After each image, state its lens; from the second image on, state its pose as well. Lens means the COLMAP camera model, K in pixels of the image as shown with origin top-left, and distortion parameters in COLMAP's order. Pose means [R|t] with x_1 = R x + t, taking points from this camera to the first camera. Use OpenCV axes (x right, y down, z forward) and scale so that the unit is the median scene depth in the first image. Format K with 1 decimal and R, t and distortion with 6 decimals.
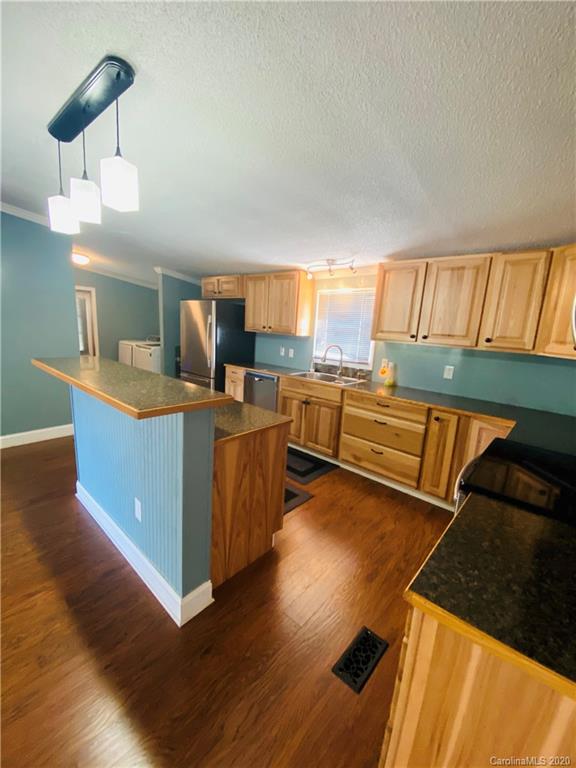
lens RADIAL K [[311.1, 0, 287.7], [0, 311.1, 387.3], [0, 0, 1]] dist [0.033217, -0.031105]
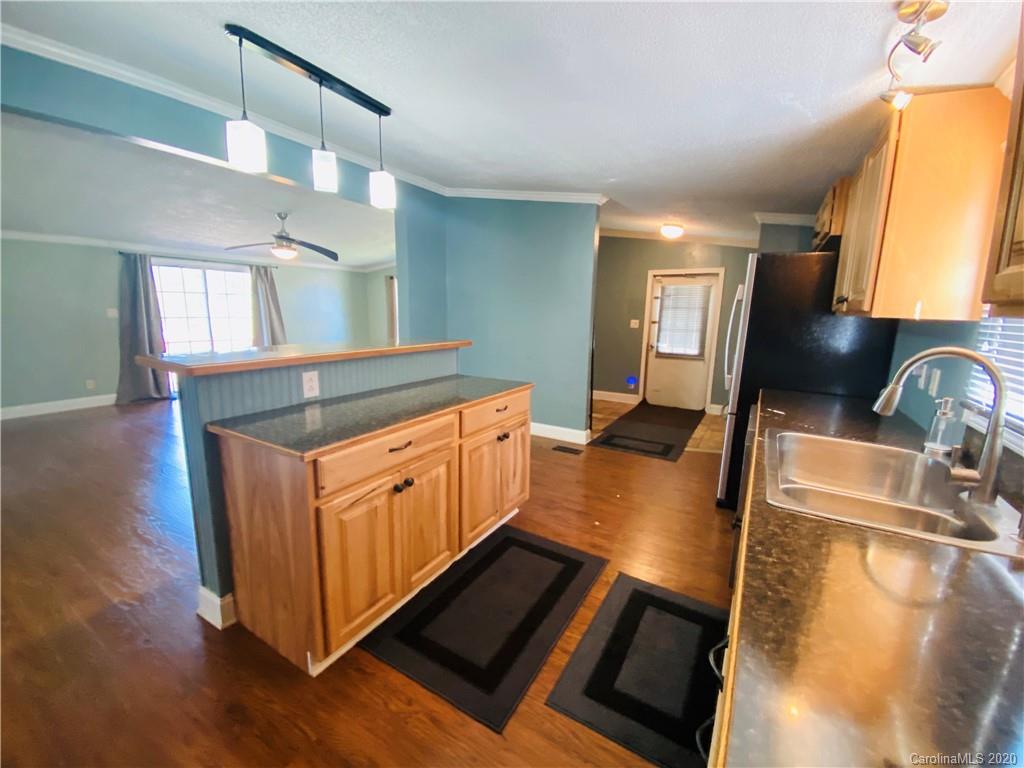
lens RADIAL K [[414.7, 0, 513.9], [0, 414.7, 383.8], [0, 0, 1]] dist [0.033217, -0.031105]
pose [[0.183835, 0.121743, -0.975389, 0.385194], [-0.202064, 0.975788, 0.083709, -0.071922], [0.961964, 0.181702, 0.203984, 0.631242]]
